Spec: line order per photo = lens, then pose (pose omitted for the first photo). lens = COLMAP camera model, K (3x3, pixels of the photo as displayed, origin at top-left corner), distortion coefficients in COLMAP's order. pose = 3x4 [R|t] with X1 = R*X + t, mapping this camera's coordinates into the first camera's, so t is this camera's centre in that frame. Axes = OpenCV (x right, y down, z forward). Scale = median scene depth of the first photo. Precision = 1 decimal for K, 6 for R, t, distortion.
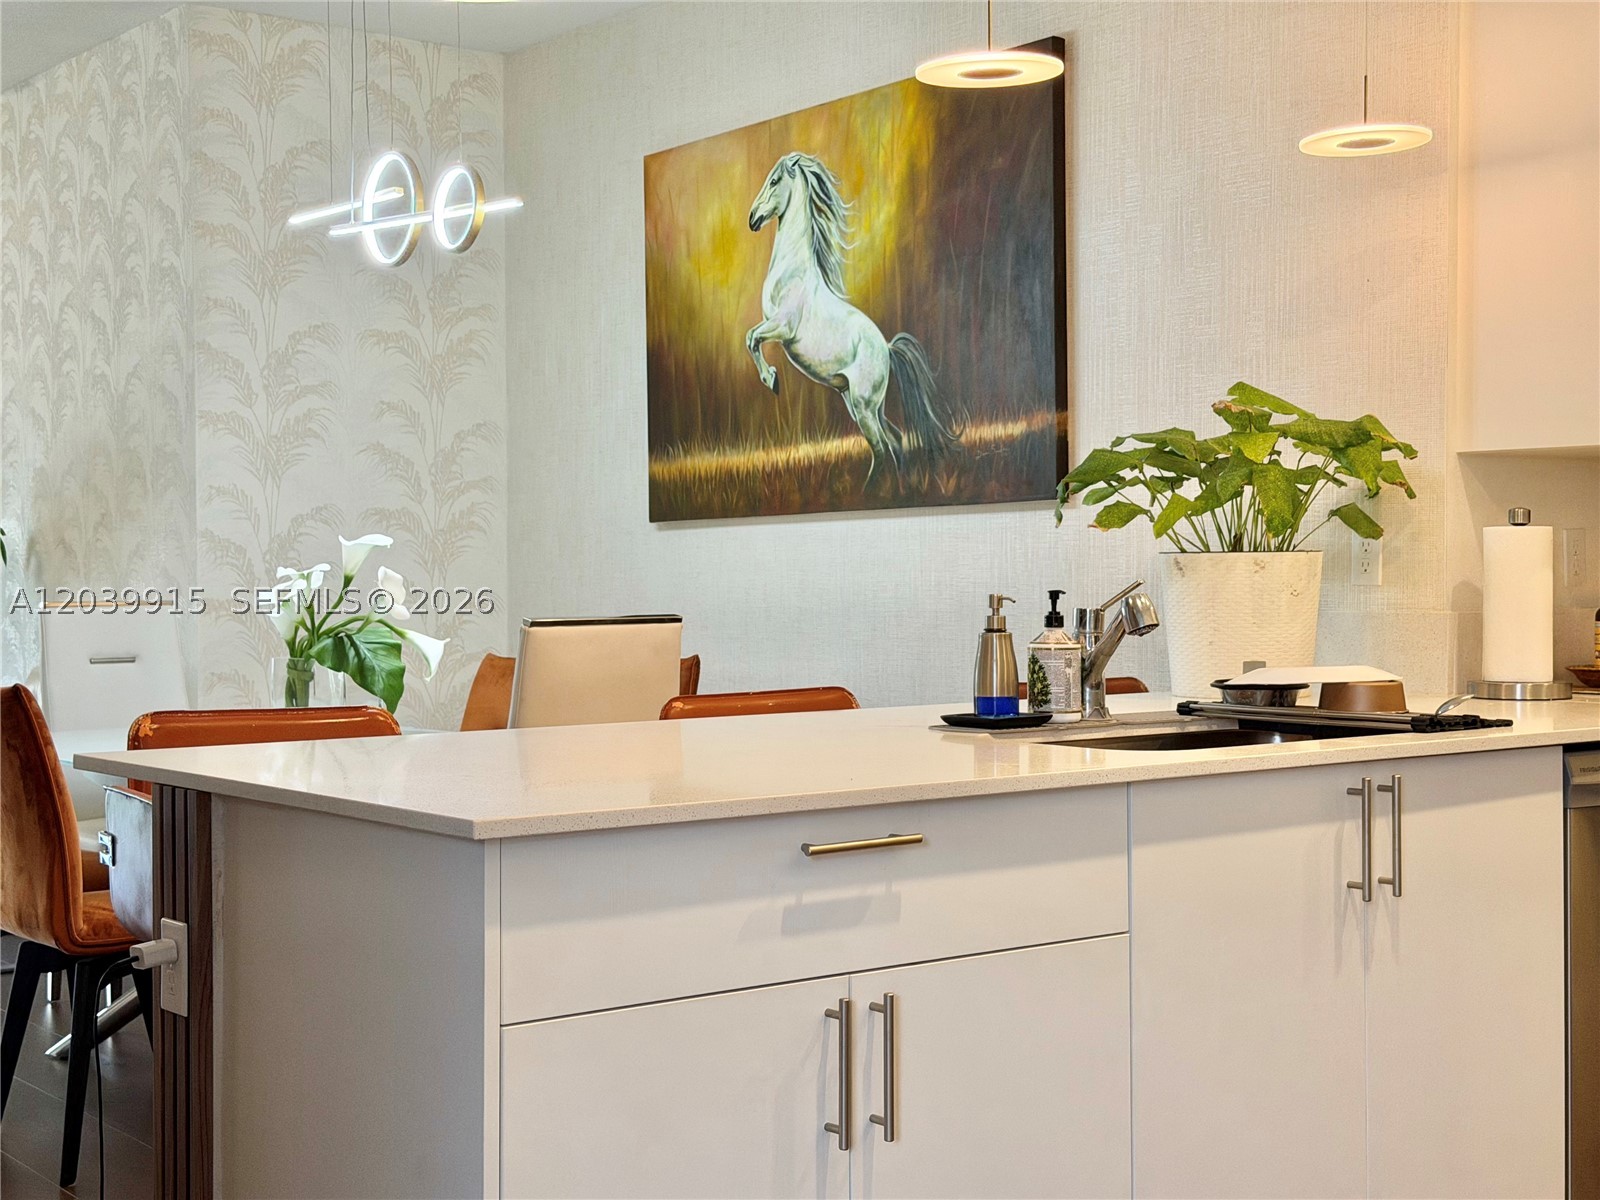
lens RADIAL K [[2239.7, 0, 788.8], [0, 2239.7, 602.7], [0, 0, 1]] dist [0.127018, 0.000000]
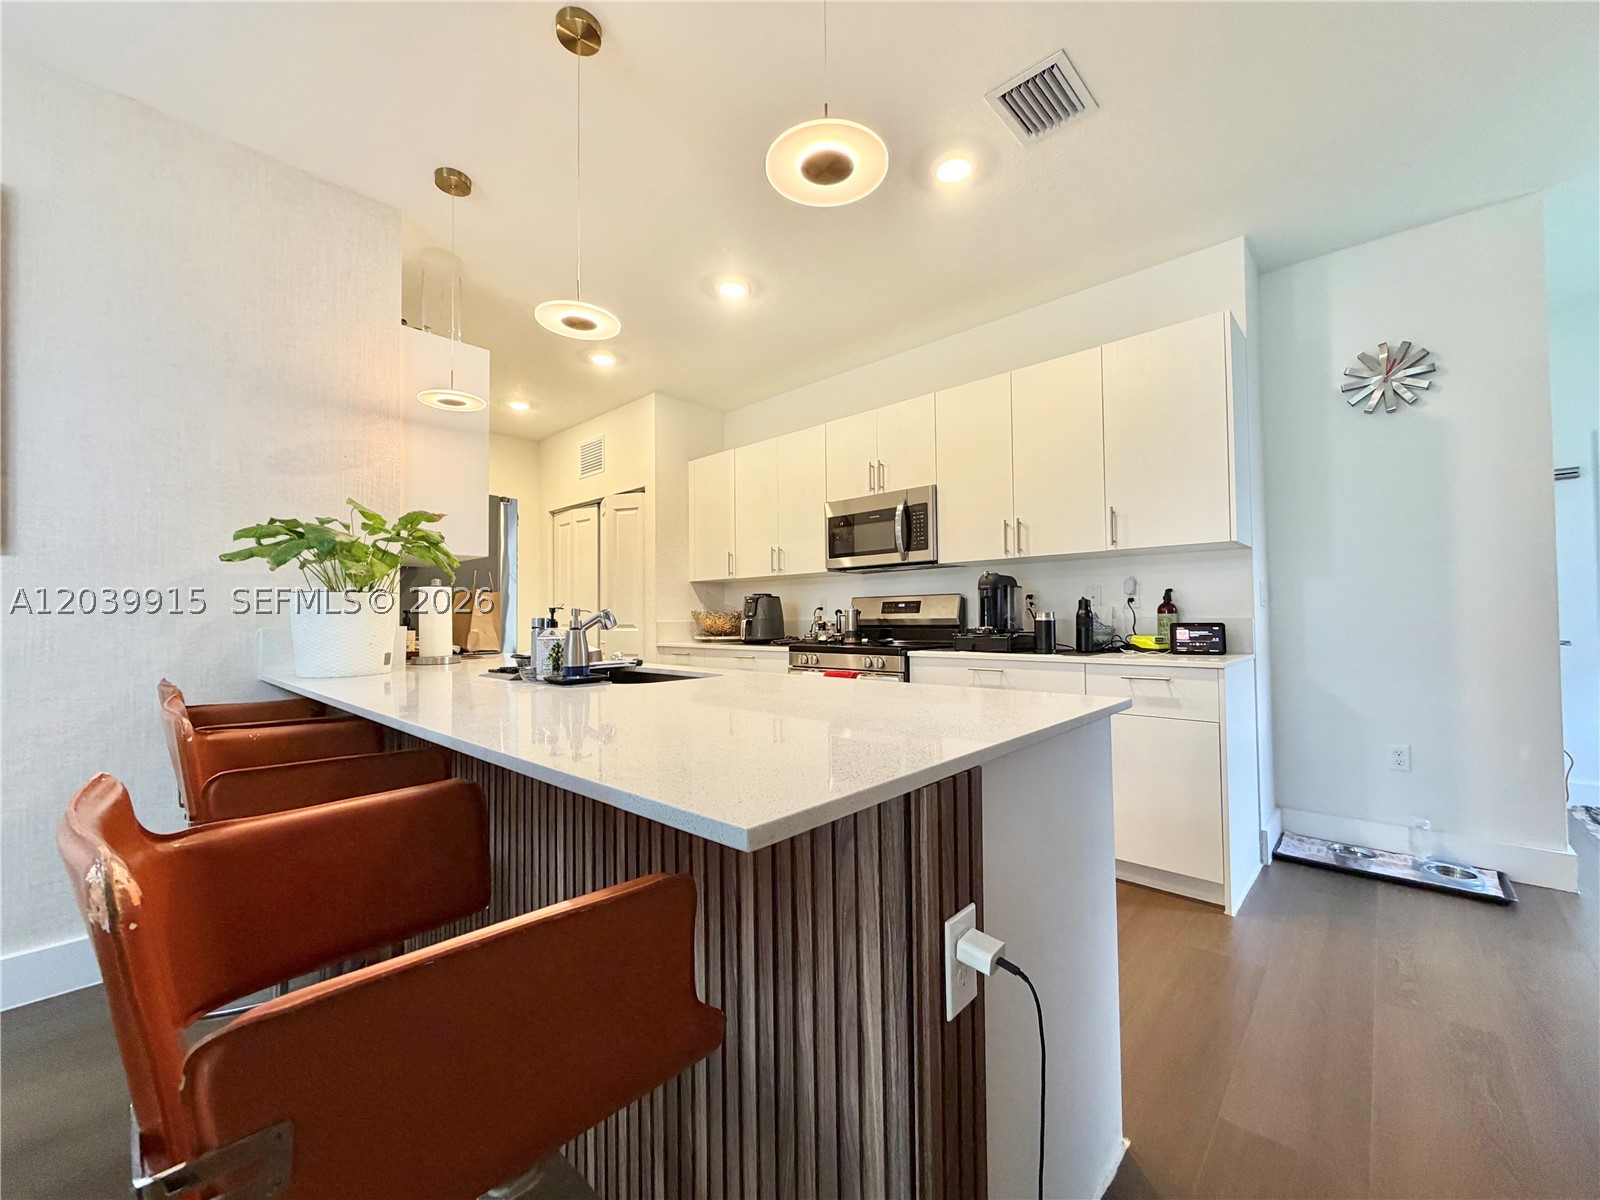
lens RADIAL K [[637.7, 0, 791.5], [0, 637.7, 601.9], [0, 0, 1]] dist [-0.002152, 0.000687]
pose [[-0.163444, 0.031236, 0.986058, -0.304487], [0.029584, 0.999204, -0.026749, 0.006720], [-0.986109, 0.024800, -0.164238, 0.641552]]
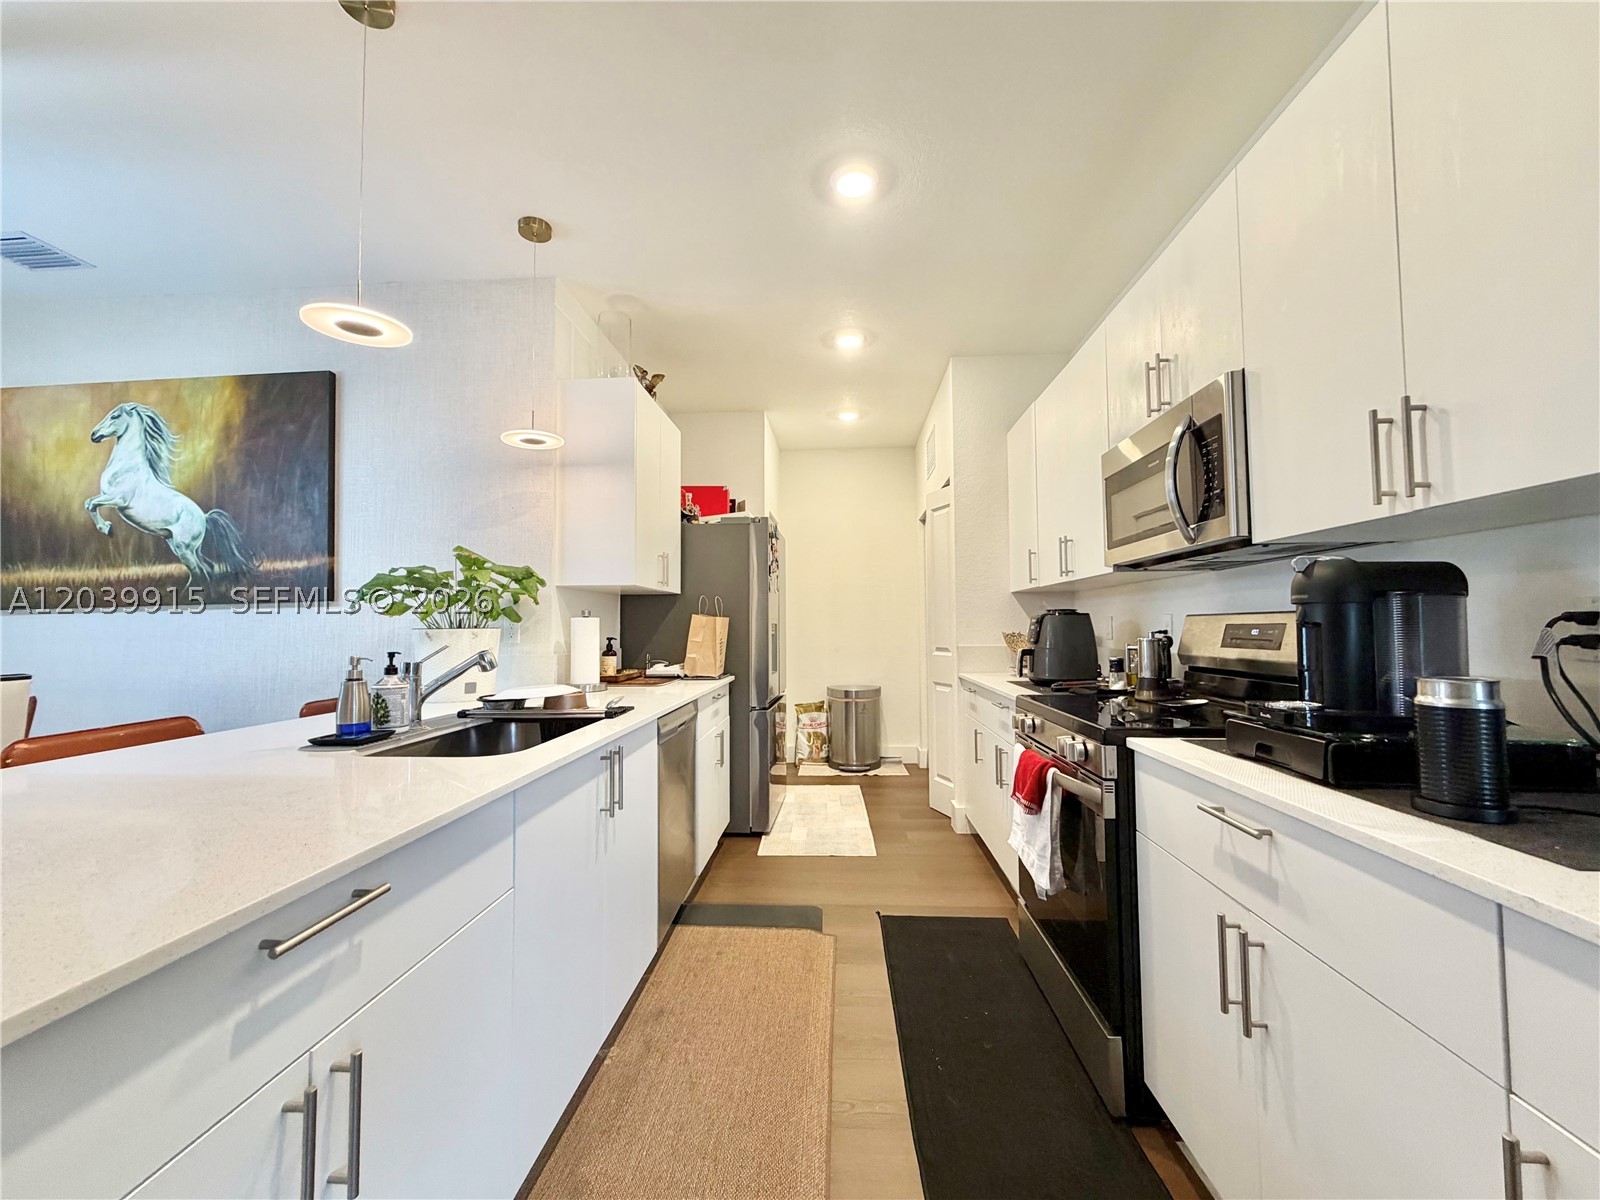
lens RADIAL K [[637.7, 0, 797.1], [0, 637.7, 599.7], [0, 0, 1]] dist [-0.002152, 0.000687]
pose [[0.661504, 0.032639, 0.749231, -0.025686], [0.018441, 0.998042, -0.059760, -0.007526], [-0.749715, 0.053348, 0.659607, 0.337501]]
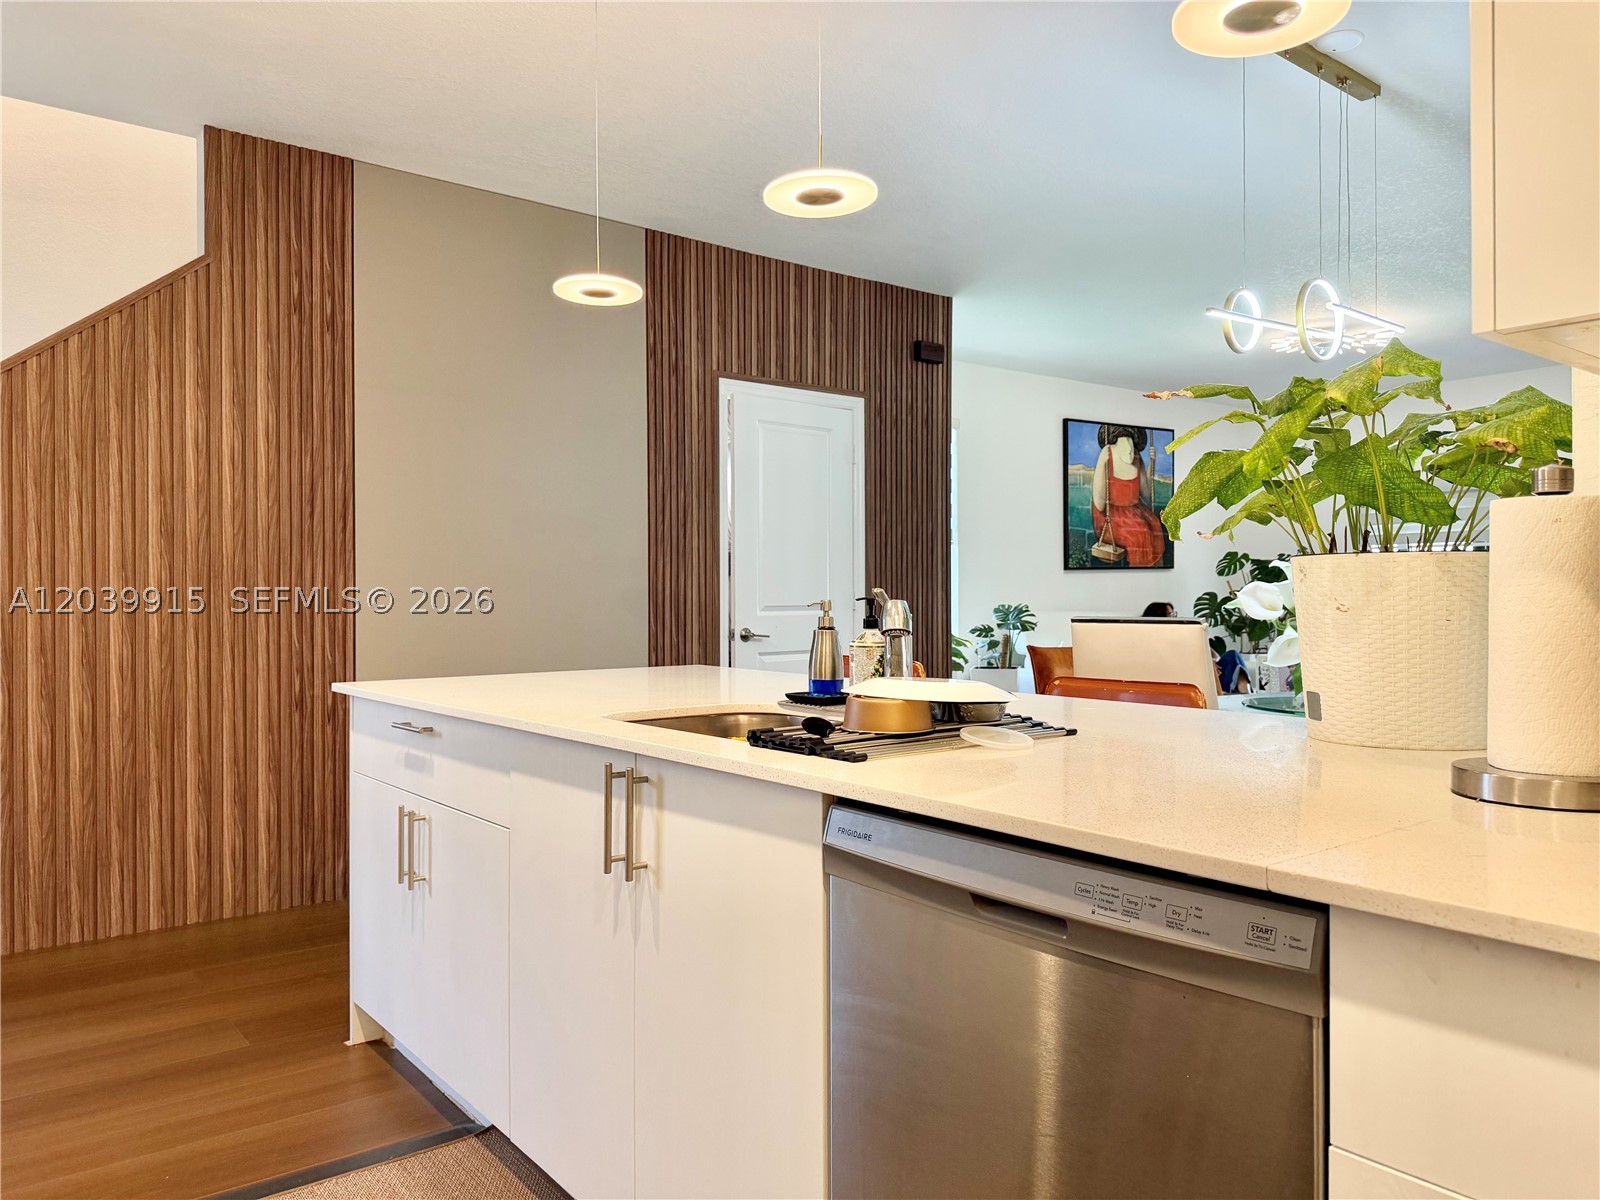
lens RADIAL K [[1126.6, 0, 795.2], [0, 1126.6, 592.1], [0, 0, 1]] dist [0.062656, -0.084014]
pose [[0.008223, -0.000428, -0.999966, 0.517859], [-0.012004, 0.999928, -0.000526, -0.005508], [0.999894, 0.012008, 0.008217, 0.689399]]
